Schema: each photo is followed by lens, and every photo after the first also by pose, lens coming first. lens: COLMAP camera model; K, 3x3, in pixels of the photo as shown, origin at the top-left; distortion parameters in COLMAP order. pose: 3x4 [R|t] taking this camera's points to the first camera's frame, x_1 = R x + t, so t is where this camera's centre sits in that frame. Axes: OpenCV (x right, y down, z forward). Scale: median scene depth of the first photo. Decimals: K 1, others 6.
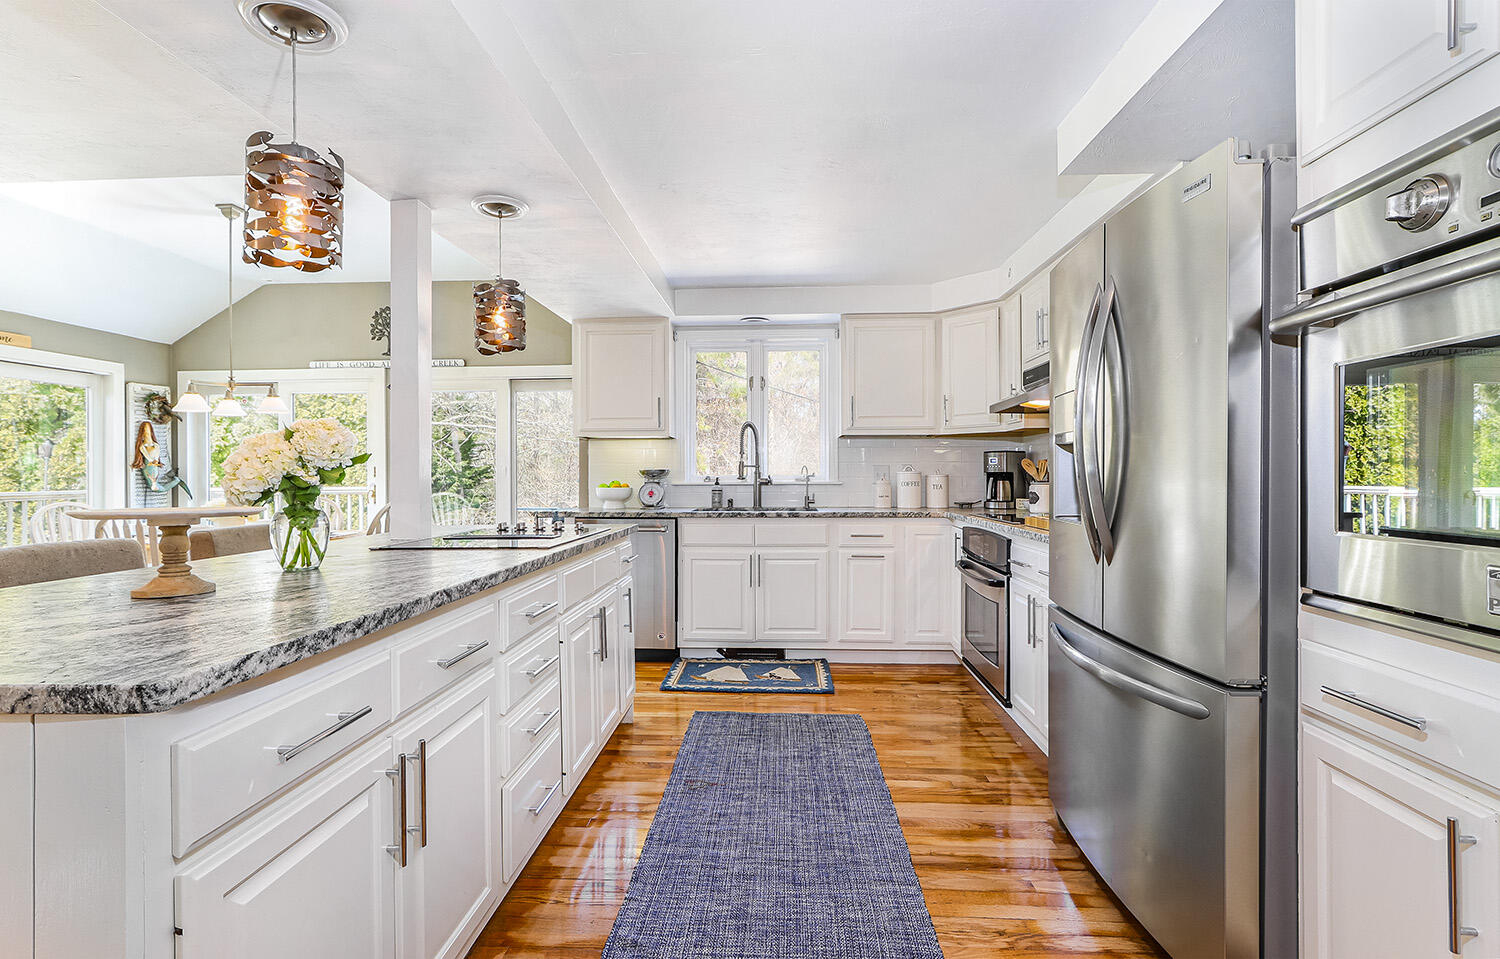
lens RADIAL K [[711.8, 0, 745.1], [0, 711.8, 476.5], [0, 0, 1]] dist [-0.007899, 0.002608]
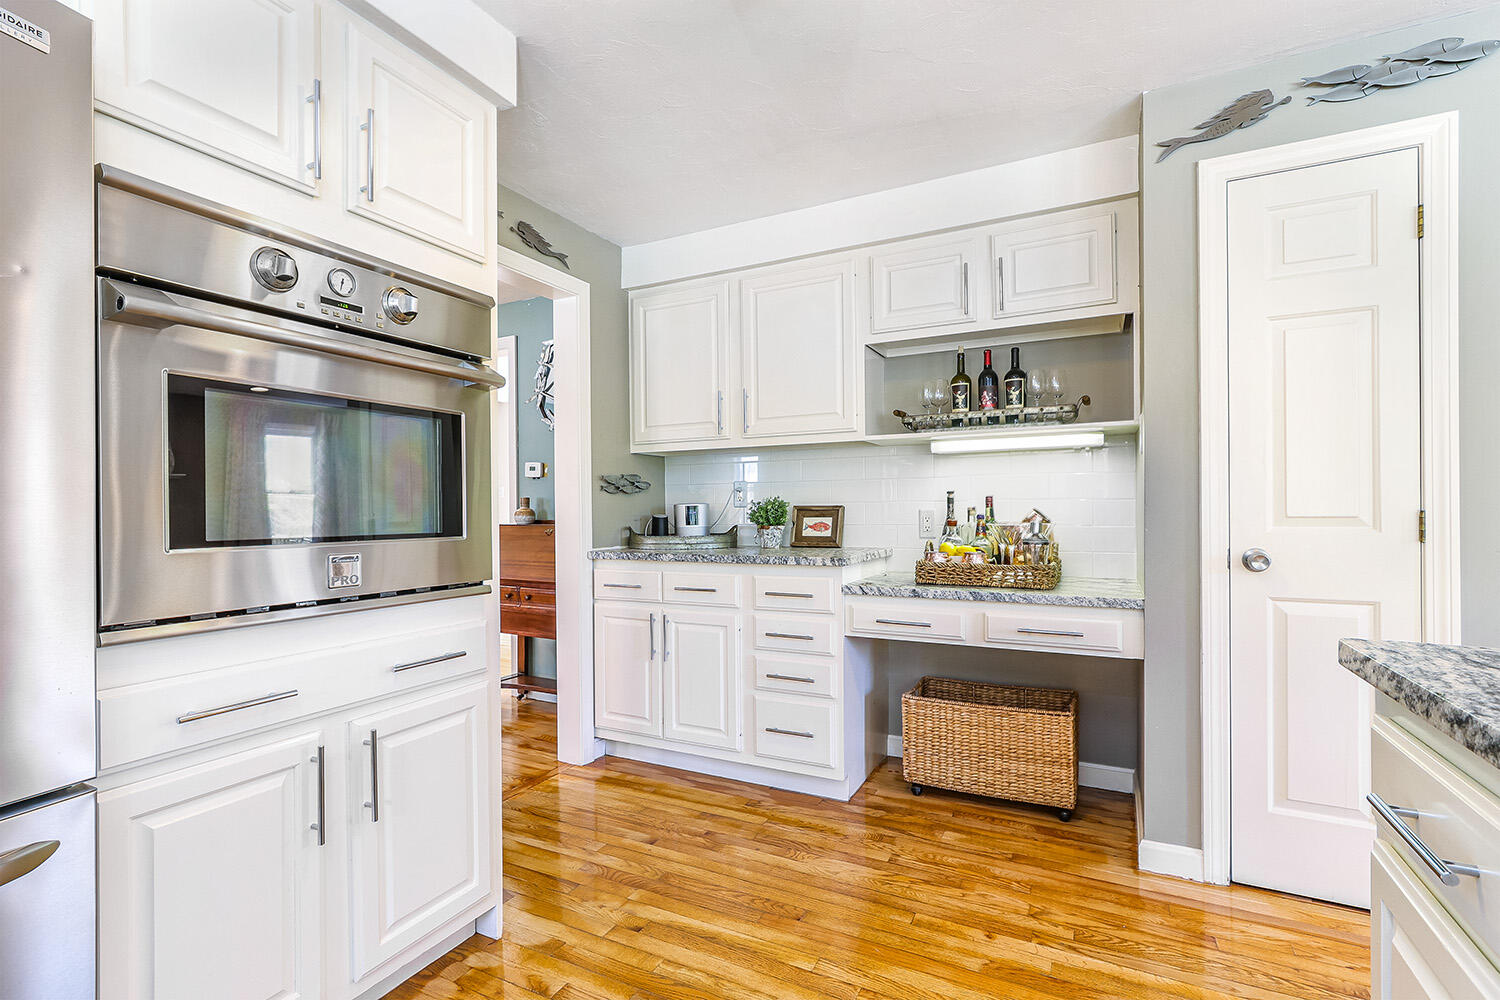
lens RADIAL K [[703.6, 0, 713.7], [0, 703.6, 516.8], [0, 0, 1]] dist [-0.000122, -0.001104]
pose [[-0.910512, 0.011053, 0.413336, -0.039425], [0.013596, 0.999902, 0.003210, 0.008157], [-0.413260, 0.008542, -0.910573, 0.324411]]
